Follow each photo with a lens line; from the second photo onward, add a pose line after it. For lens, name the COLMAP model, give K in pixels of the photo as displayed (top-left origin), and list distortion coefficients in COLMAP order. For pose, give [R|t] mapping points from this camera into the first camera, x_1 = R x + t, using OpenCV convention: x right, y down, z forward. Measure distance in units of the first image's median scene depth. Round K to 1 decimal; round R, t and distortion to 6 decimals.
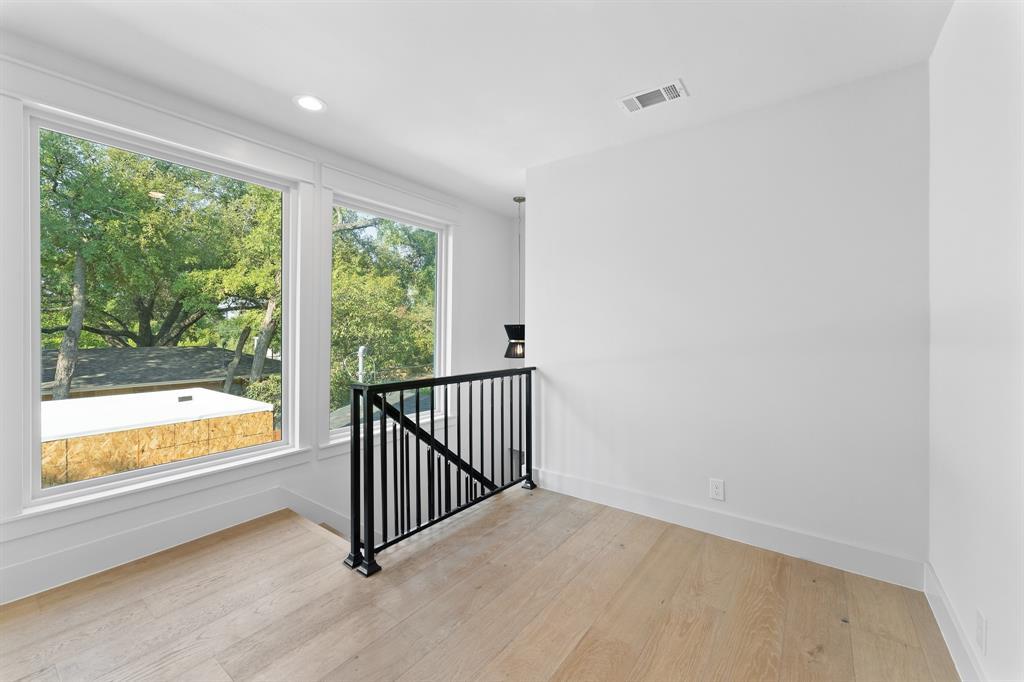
lens RADIAL K [[415.7, 0, 509.2], [0, 415.7, 335.2], [0, 0, 1]] dist [0.001771, 0.000316]
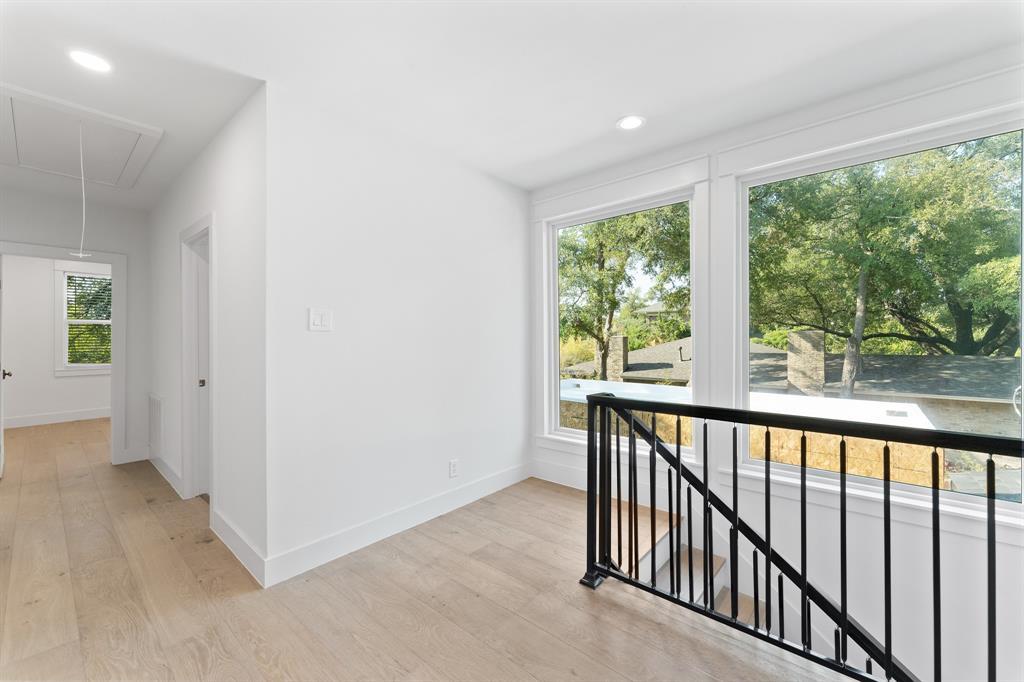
lens RADIAL K [[415.7, 0, 509.2], [0, 415.7, 335.2], [0, 0, 1]] dist [0.001771, 0.000316]
pose [[-0.091020, -0.013953, -0.995751, 0.463464], [-0.001871, 0.999902, -0.013840, -0.004520], [0.995847, 0.000603, -0.091038, 0.618615]]
